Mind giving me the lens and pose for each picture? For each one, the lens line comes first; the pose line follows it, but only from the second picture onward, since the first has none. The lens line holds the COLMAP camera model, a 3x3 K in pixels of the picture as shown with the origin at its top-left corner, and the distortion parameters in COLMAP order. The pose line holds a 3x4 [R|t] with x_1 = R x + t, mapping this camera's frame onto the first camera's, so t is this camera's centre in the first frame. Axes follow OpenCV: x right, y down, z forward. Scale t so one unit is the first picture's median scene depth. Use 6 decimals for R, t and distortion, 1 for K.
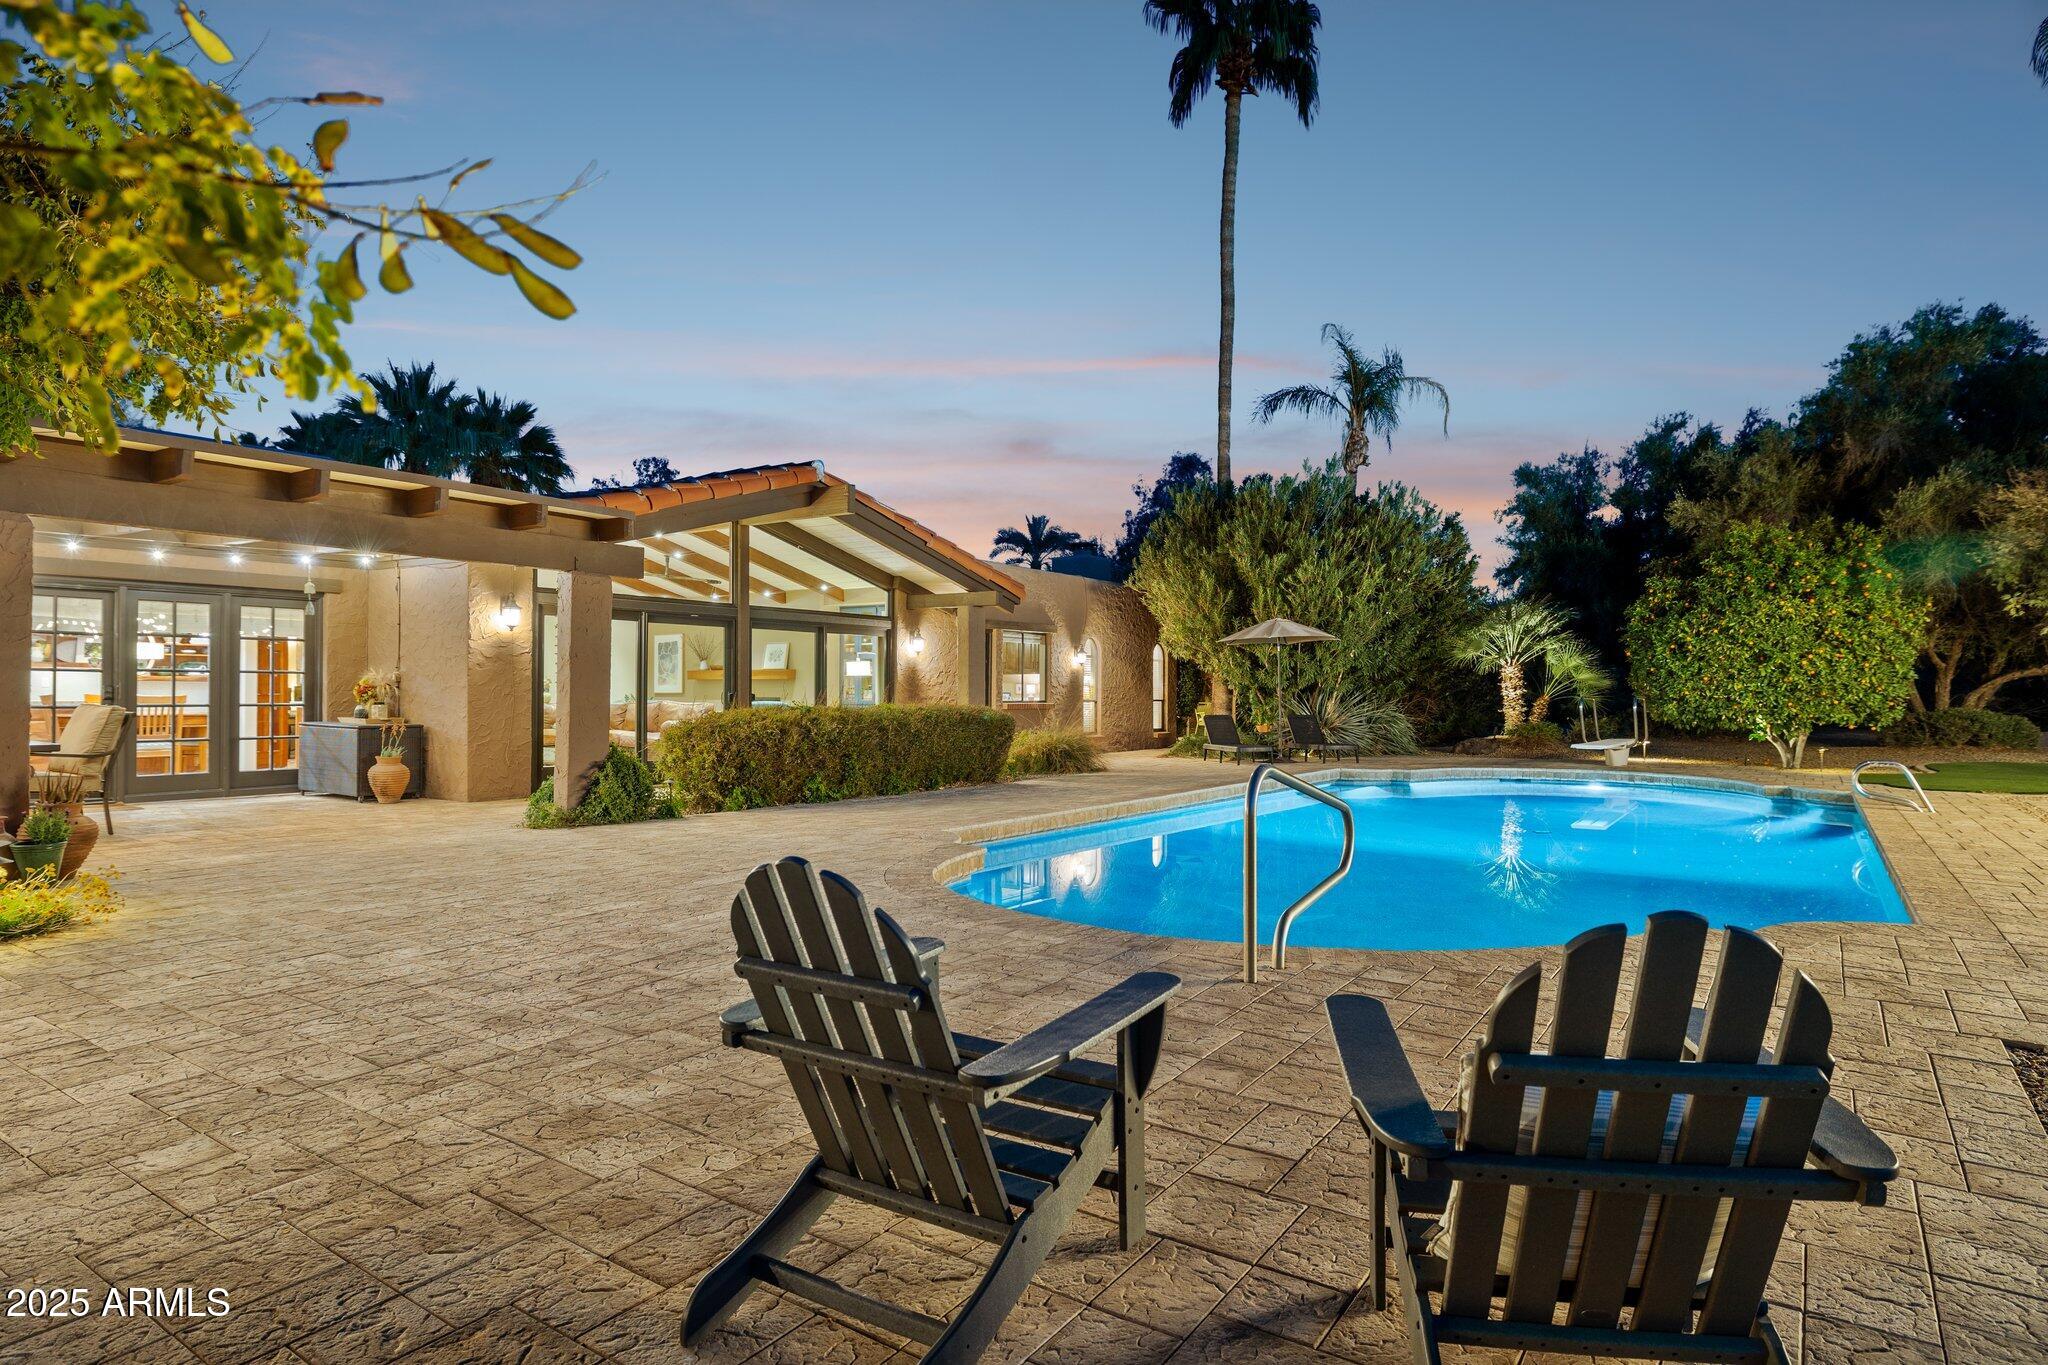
lens RADIAL K [[1179.0, 0, 1039.6], [0, 1179.0, 682.8], [0, 0, 1]] dist [0.004385, 0.000015]
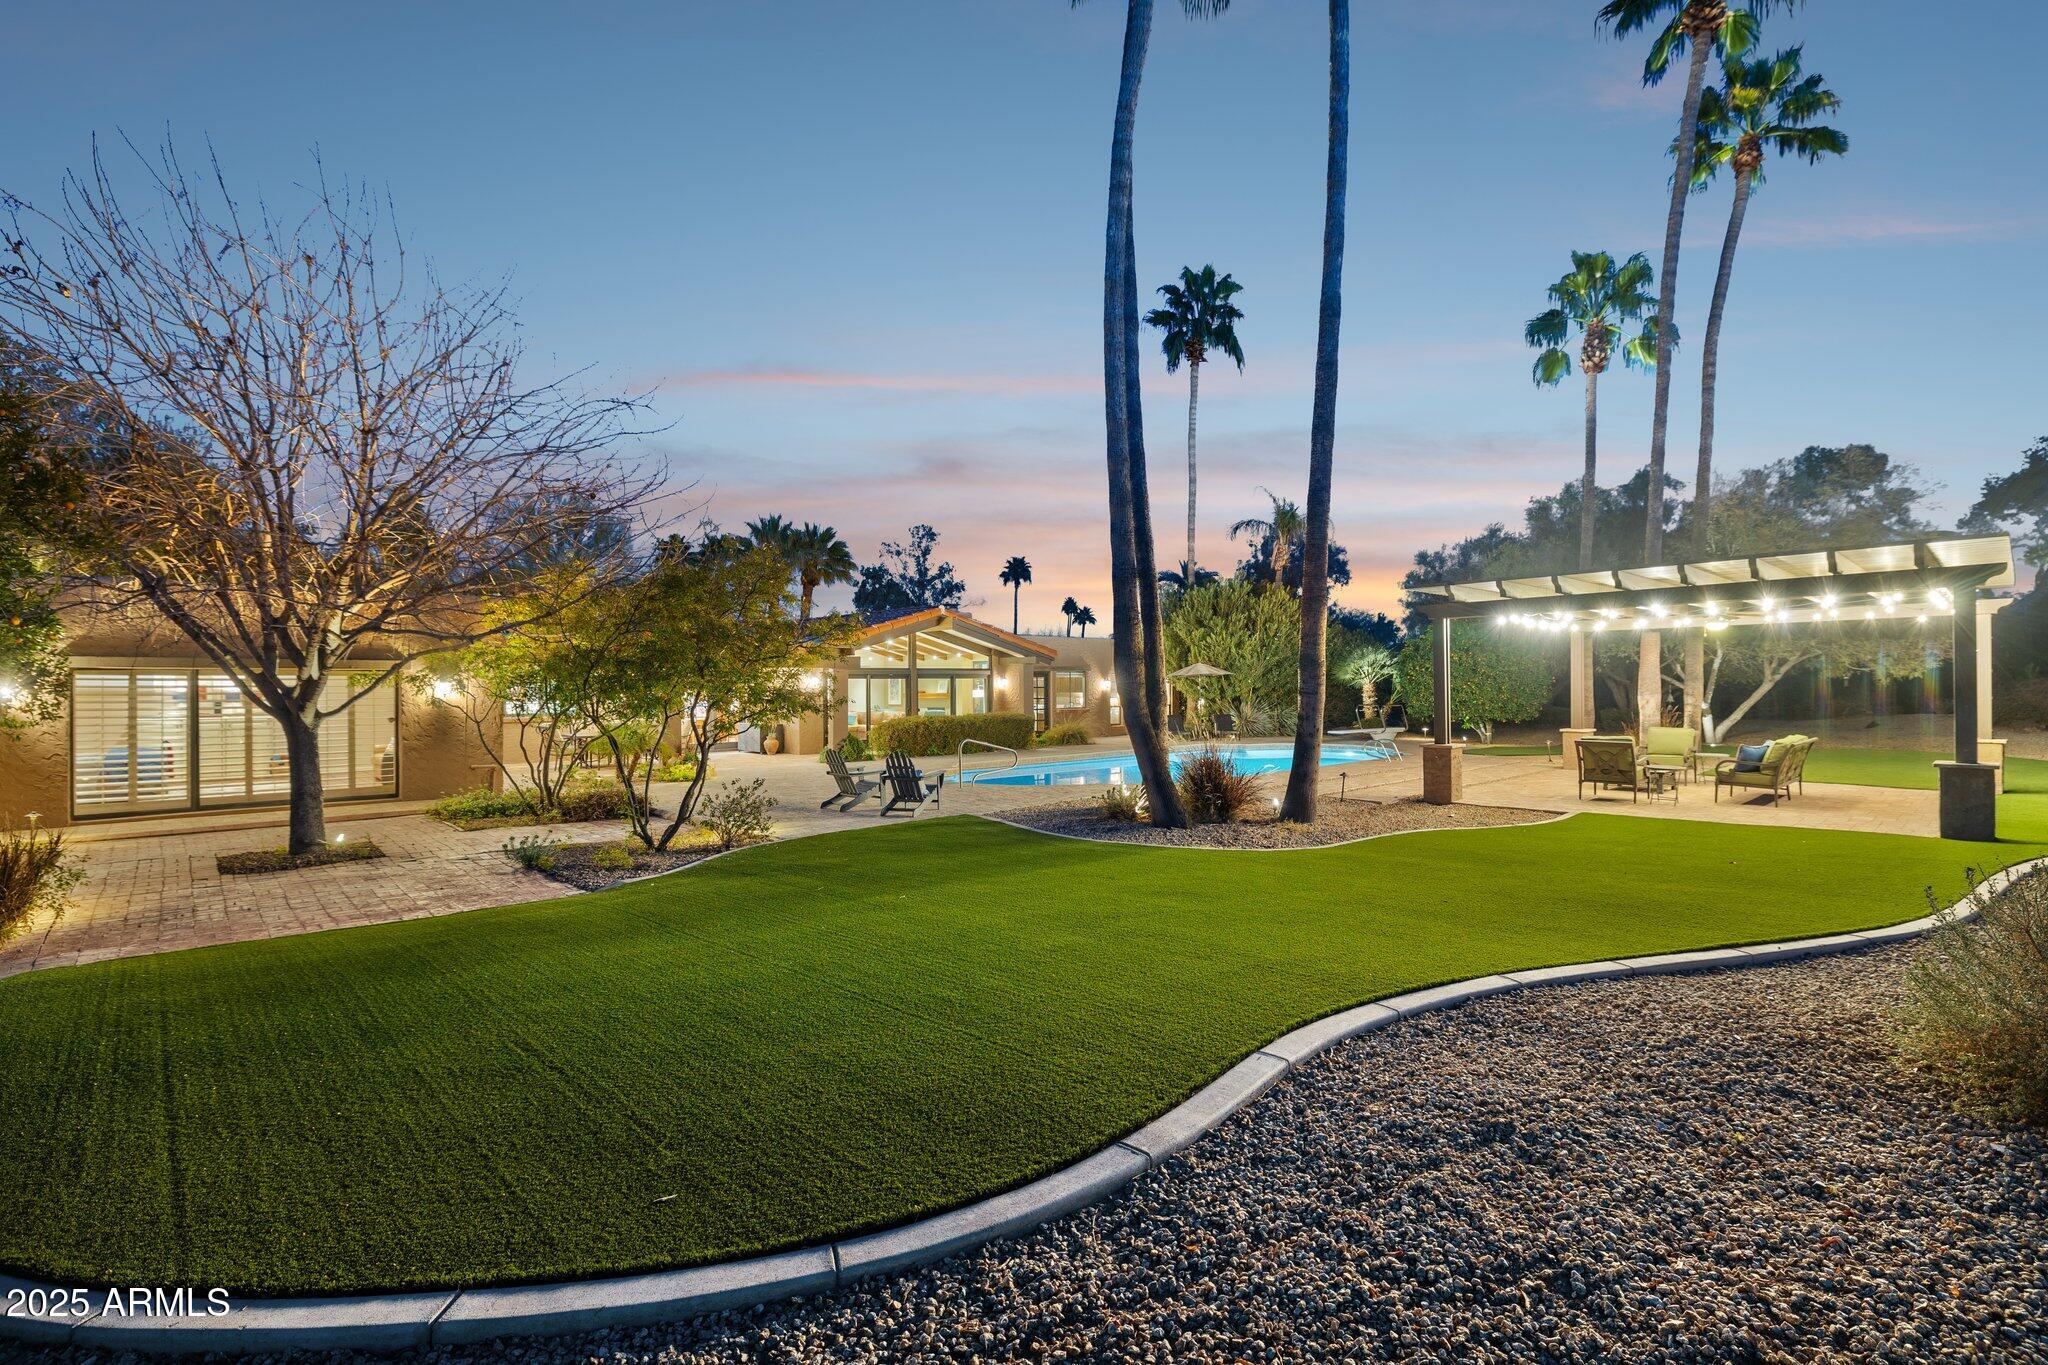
lens RADIAL K [[958.6, 0, 1013.9], [0, 958.6, 681.8], [0, 0, 1]] dist [-0.010397, 0.002140]
pose [[0.972214, -0.013330, -0.233714, 0.272007], [0.014314, 0.999894, 0.002515, -0.033468], [0.233656, -0.005790, 0.972302, -0.542381]]
